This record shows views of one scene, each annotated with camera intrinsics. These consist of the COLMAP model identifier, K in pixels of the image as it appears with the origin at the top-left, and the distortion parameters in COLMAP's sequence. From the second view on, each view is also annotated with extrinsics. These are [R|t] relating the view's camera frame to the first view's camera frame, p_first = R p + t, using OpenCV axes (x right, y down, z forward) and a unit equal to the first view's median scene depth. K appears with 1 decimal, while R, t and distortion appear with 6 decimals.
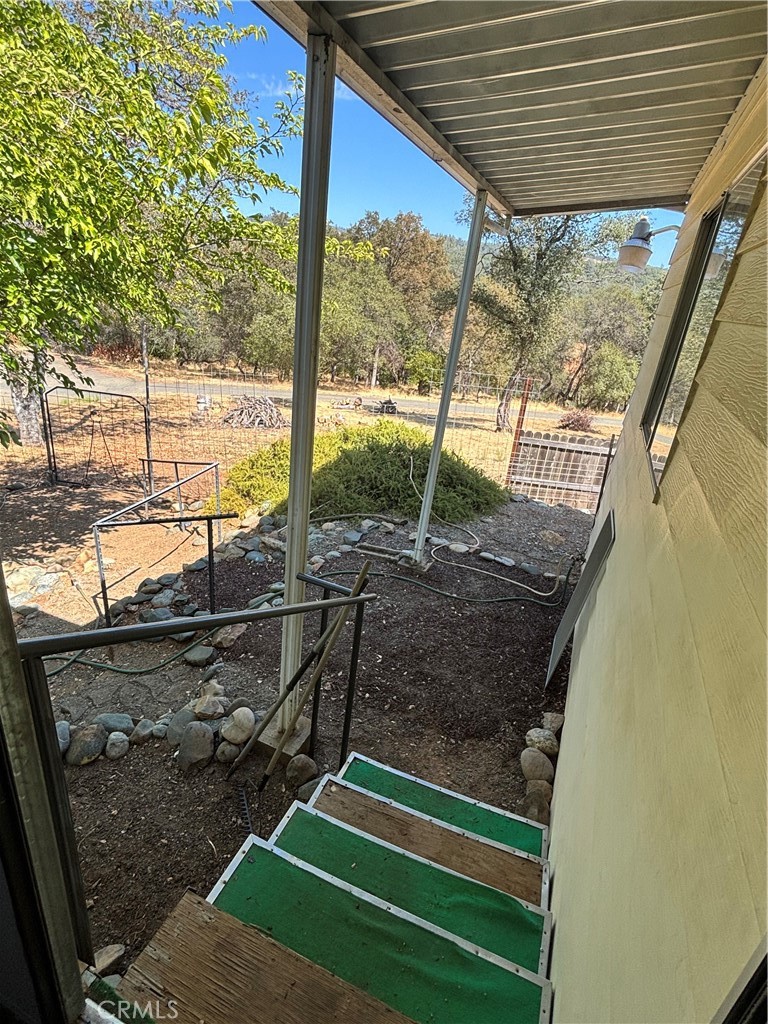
lens RADIAL K [[537.9, 0, 385.4], [0, 537.9, 510.2], [0, 0, 1]] dist [0.003348, -0.002422]
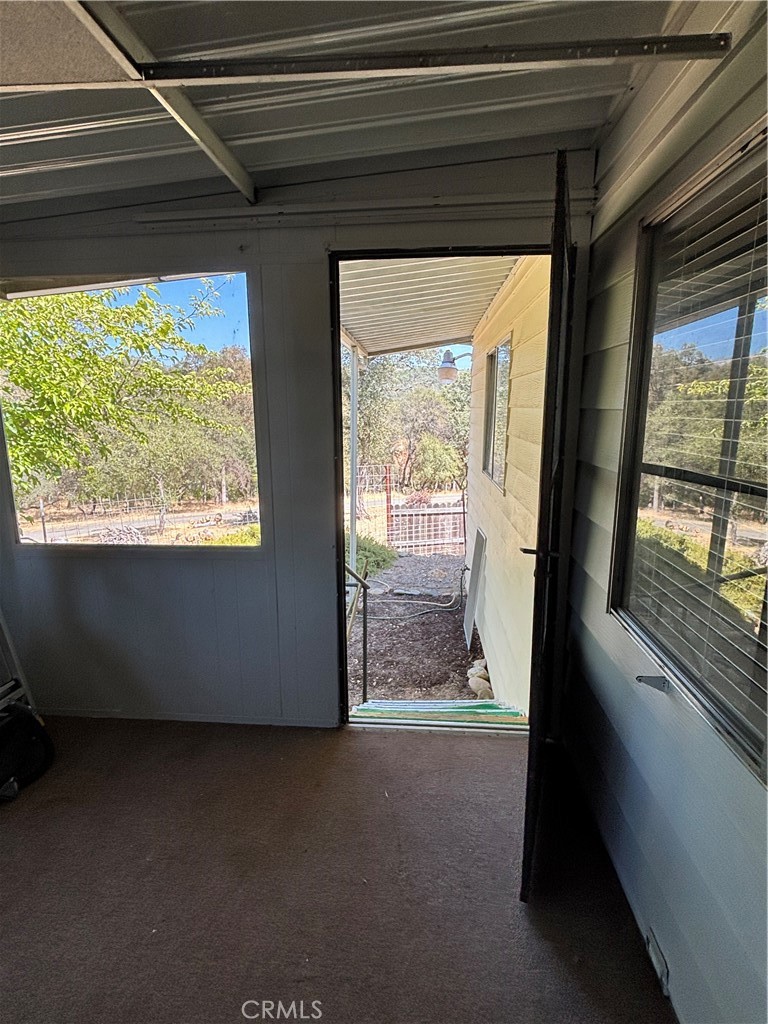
lens RADIAL K [[537.9, 0, 383.1], [0, 537.9, 514.1], [0, 0, 1]] dist [0.003348, -0.002422]
pose [[0.945290, -0.167837, 0.279744, -0.118448], [0.216890, 0.963875, -0.154607, 0.061646], [-0.243690, 0.206822, 0.947544, -0.181604]]
